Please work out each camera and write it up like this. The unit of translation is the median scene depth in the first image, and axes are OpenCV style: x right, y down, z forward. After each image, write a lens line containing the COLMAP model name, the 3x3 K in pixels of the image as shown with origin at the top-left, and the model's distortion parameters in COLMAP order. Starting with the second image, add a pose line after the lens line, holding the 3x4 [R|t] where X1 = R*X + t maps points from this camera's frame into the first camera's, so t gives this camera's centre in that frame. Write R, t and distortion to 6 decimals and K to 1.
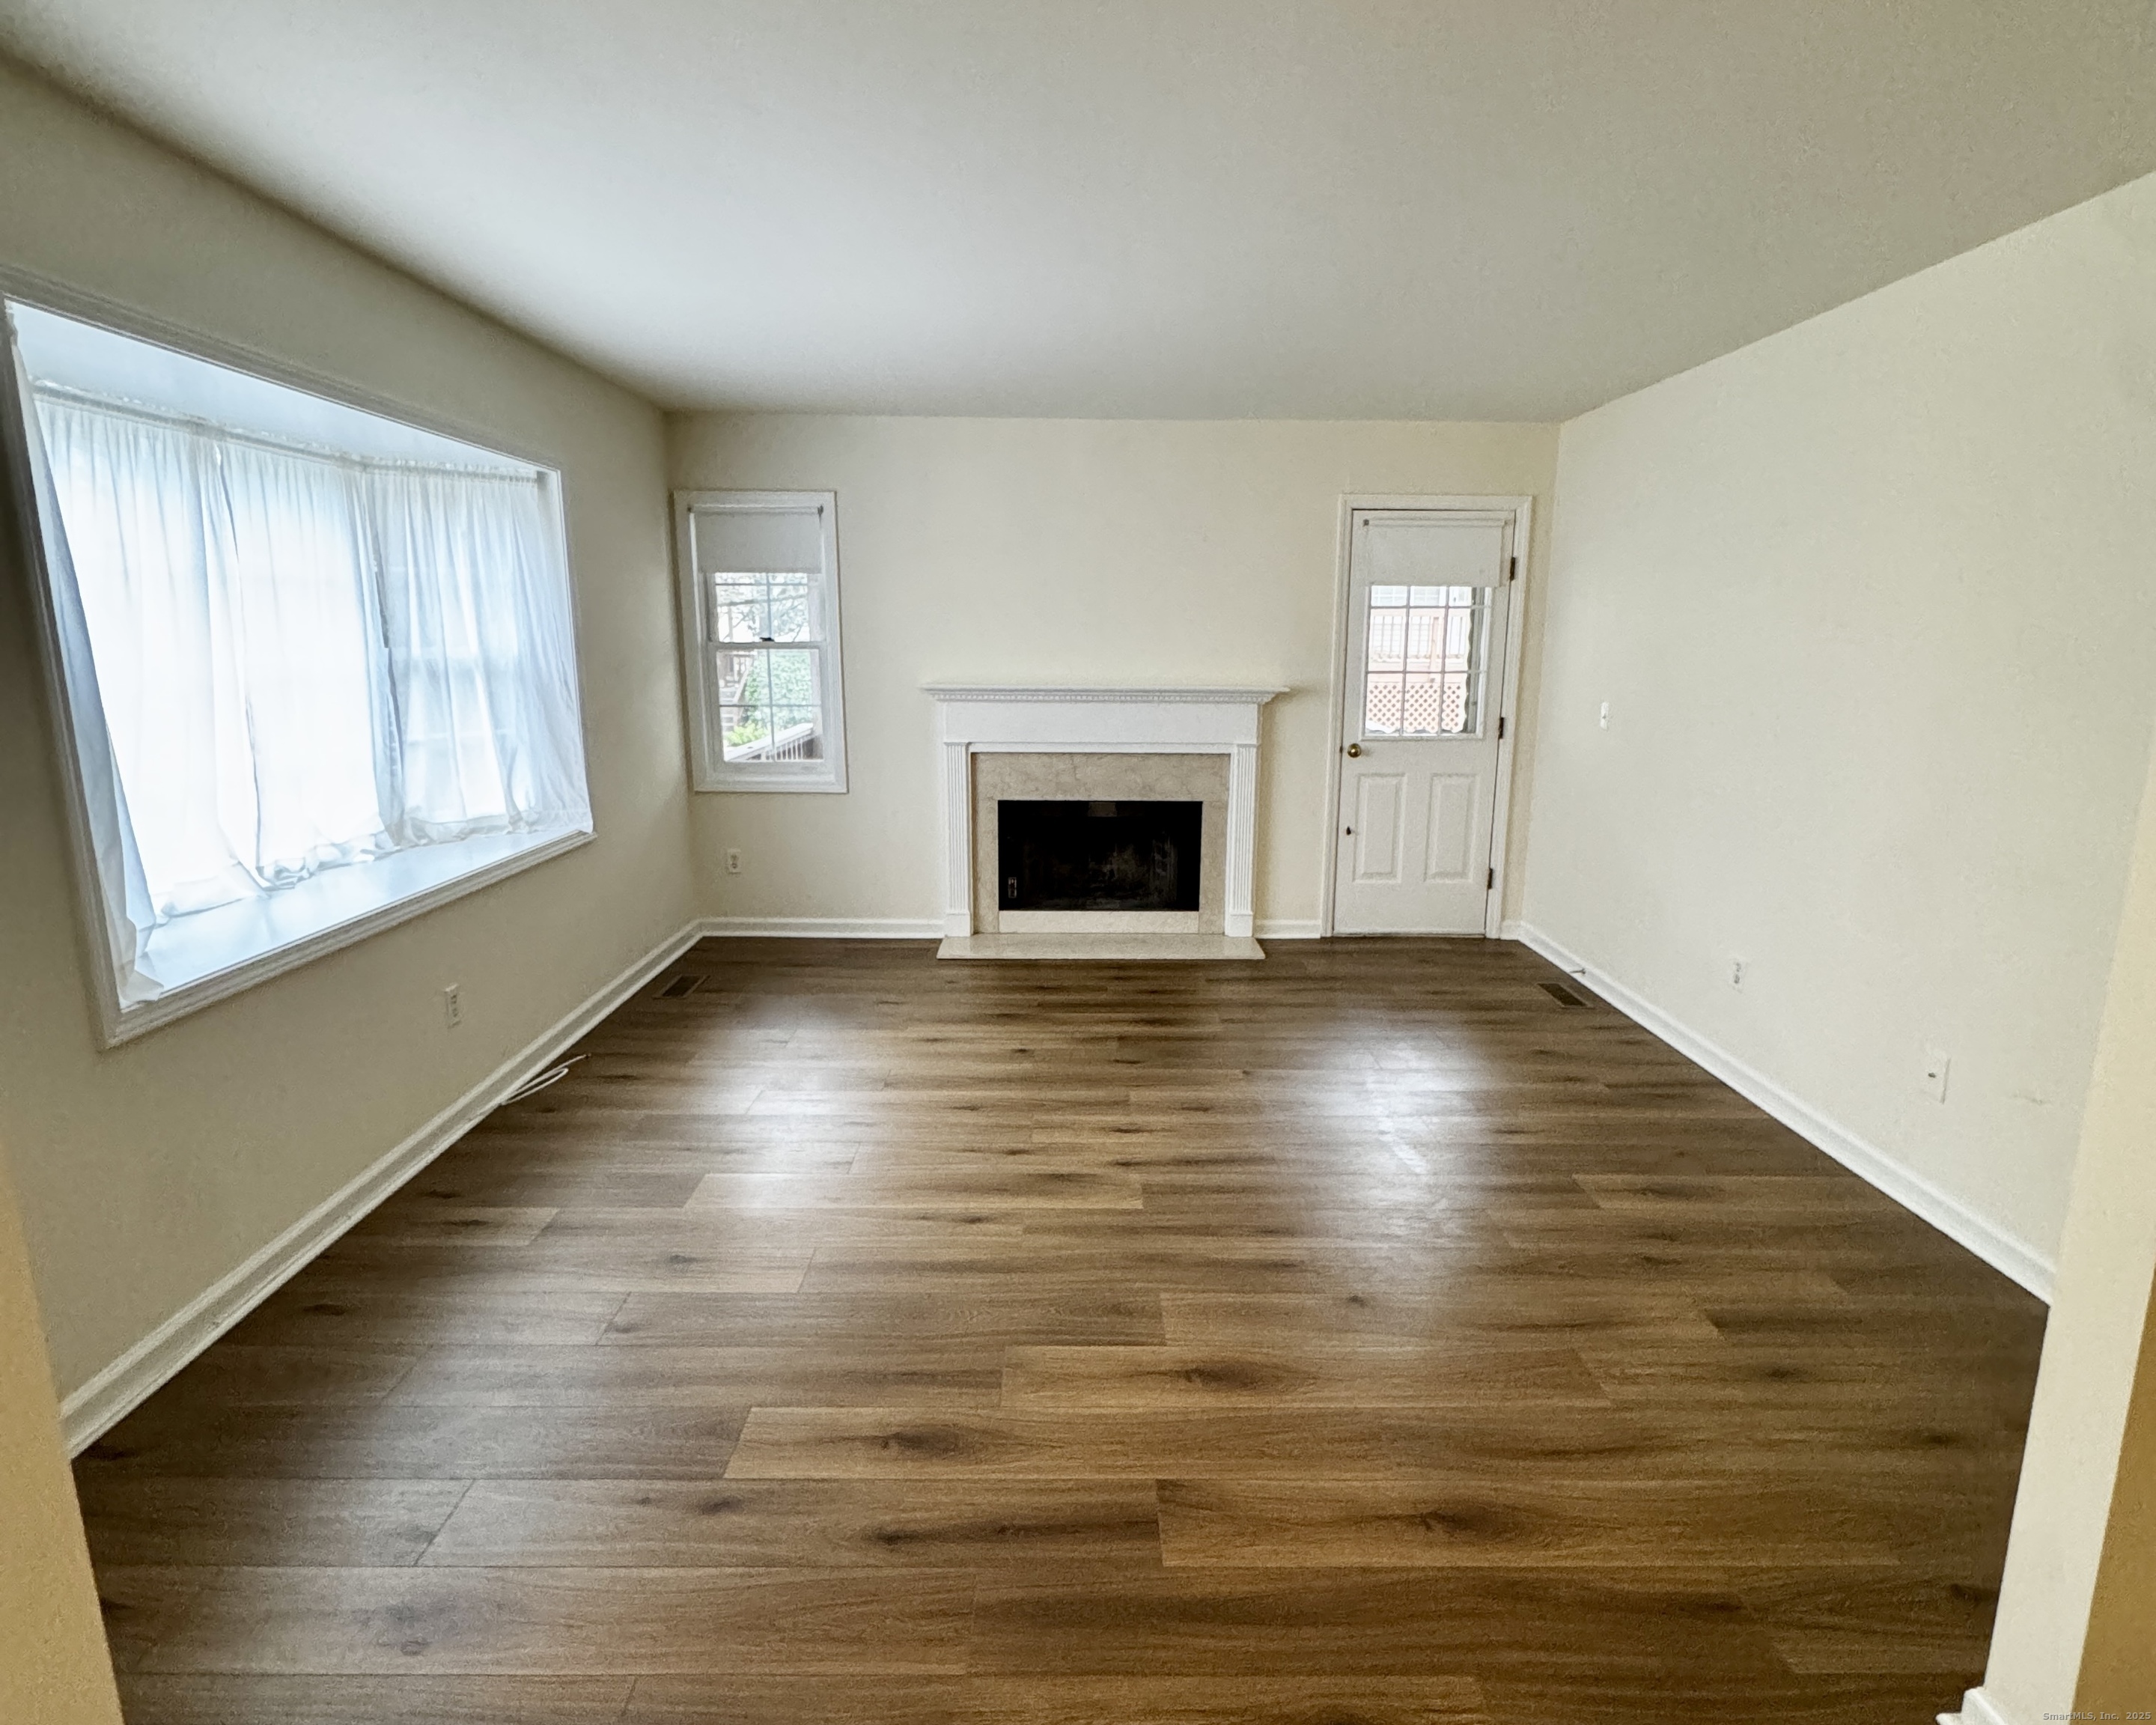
lens RADIAL K [[1151.3, 0, 1078.0], [0, 1151.3, 862.5], [0, 0, 1]] dist [-0.000123, -0.001654]
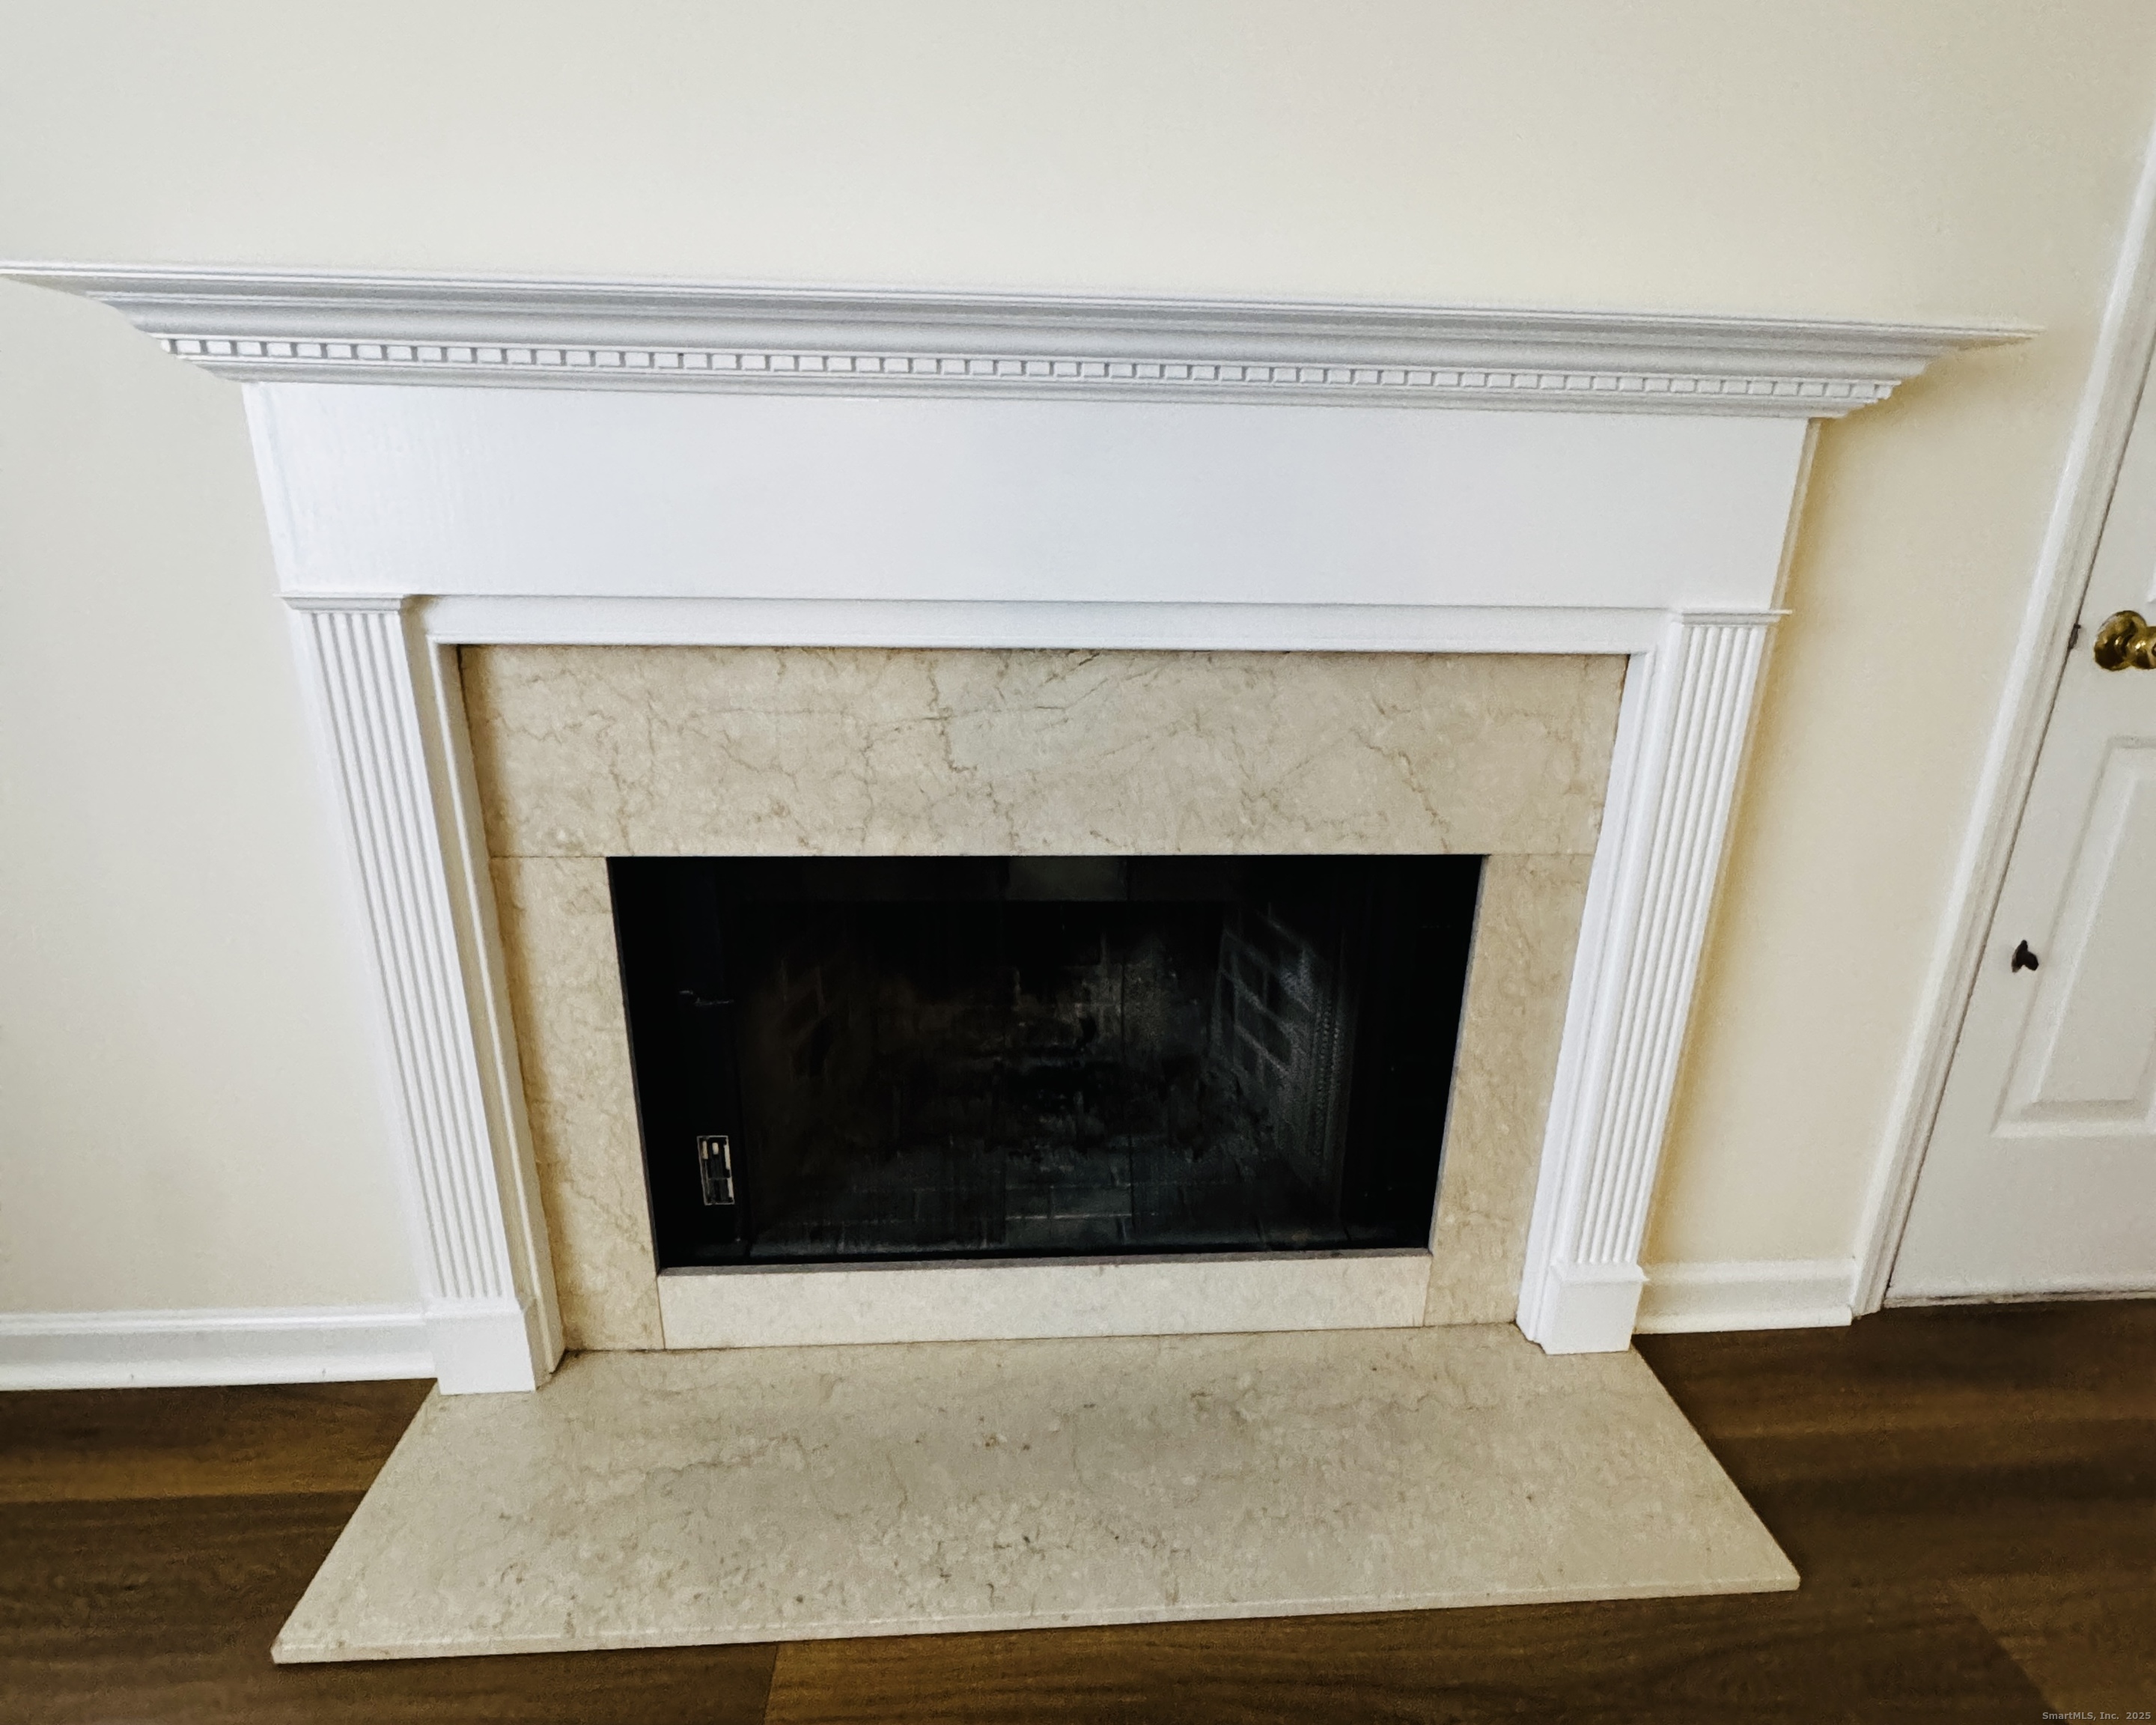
lens RADIAL K [[1151.3, 0, 1078.0], [0, 1151.3, 862.5], [0, 0, 1]] dist [-0.000123, -0.001654]
pose [[0.998446, -0.007897, 0.055165, 0.010546], [0.000947, 0.992169, 0.124899, -0.080708], [-0.055719, -0.124653, 0.990635, 0.763222]]
